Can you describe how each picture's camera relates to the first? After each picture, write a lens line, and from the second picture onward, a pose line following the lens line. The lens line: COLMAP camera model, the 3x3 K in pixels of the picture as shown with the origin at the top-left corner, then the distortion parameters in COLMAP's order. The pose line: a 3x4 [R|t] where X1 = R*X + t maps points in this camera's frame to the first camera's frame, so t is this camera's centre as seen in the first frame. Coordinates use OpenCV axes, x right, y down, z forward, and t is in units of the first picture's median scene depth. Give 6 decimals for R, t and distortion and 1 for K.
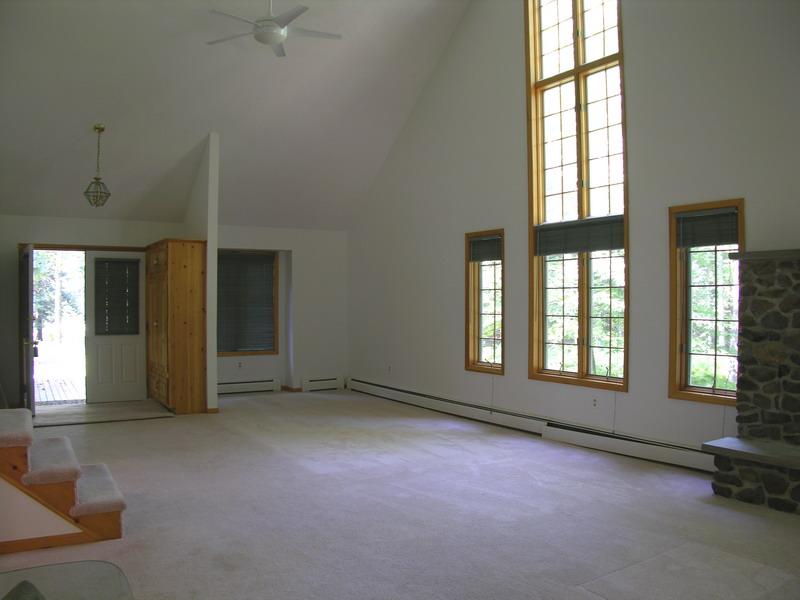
lens RADIAL K [[673.8, 0, 400.0], [0, 673.8, 300.0], [0, 0, 1]] dist [0.002948, 0.001765]
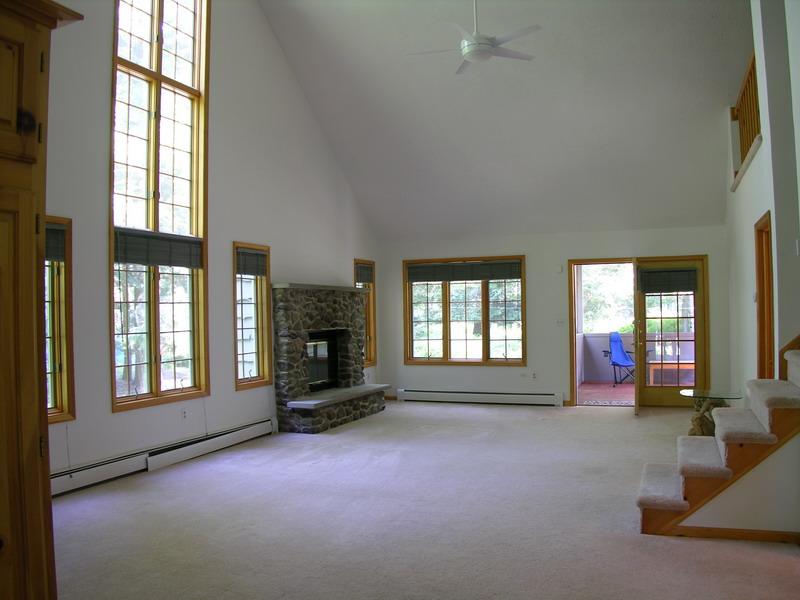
lens RADIAL K [[673.8, 0, 400.0], [0, 673.8, 300.0], [0, 0, 1]] dist [0.002948, 0.001765]
pose [[-0.522183, 0.008822, 0.852788, -0.748884], [0.001296, 0.999954, -0.009551, -0.012667], [-0.852832, -0.003882, -0.522171, 1.232499]]
